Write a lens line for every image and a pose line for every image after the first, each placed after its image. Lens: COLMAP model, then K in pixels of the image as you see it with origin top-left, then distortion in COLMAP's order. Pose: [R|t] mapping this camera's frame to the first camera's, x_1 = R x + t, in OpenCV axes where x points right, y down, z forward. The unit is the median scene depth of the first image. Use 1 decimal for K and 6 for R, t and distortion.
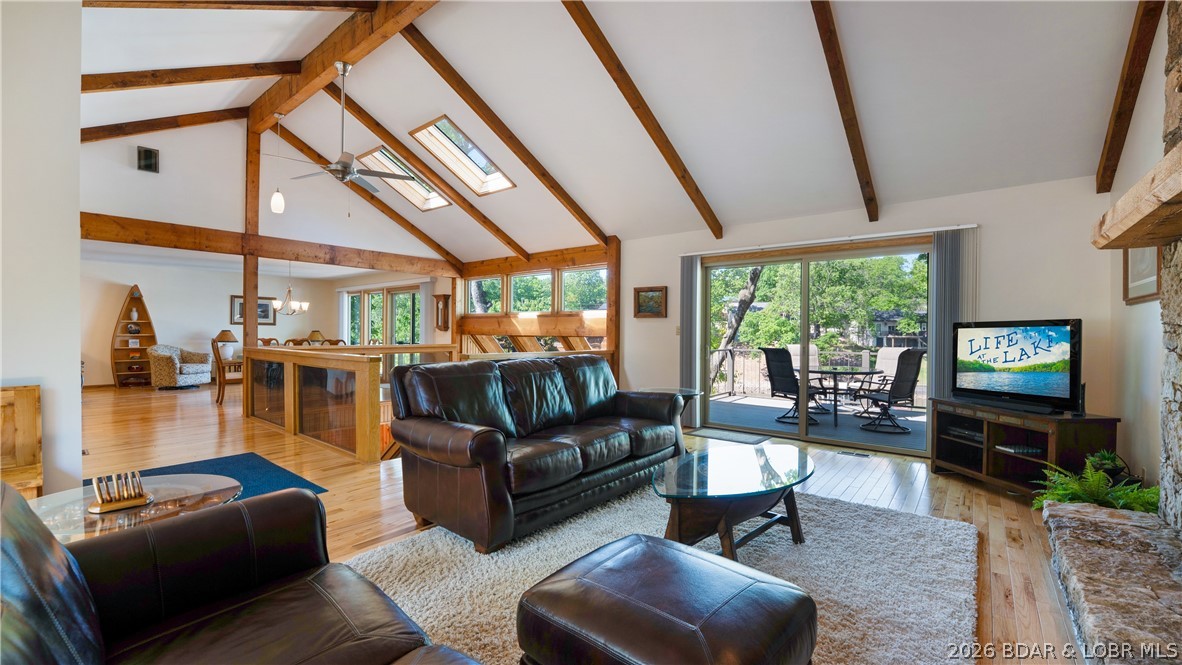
lens RADIAL K [[484.4, 0, 585.3], [0, 484.4, 335.2], [0, 0, 1]] dist [-0.027579, -0.000095]
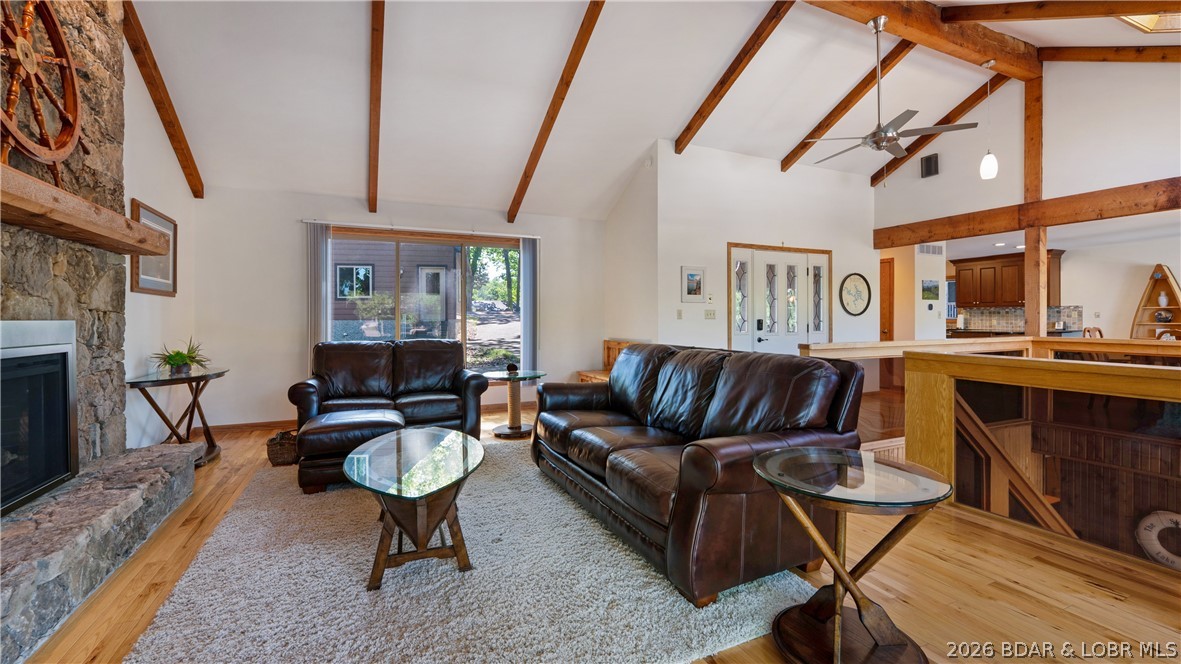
lens RADIAL K [[495.1, 0, 594.5], [0, 495.1, 318.6], [0, 0, 1]] dist [-0.001288, 0.004393]
pose [[-0.425886, -0.004887, -0.904763, 0.378119], [-0.005685, 0.999980, -0.002726, -0.002047], [0.904759, 0.003982, -0.425906, 0.629125]]
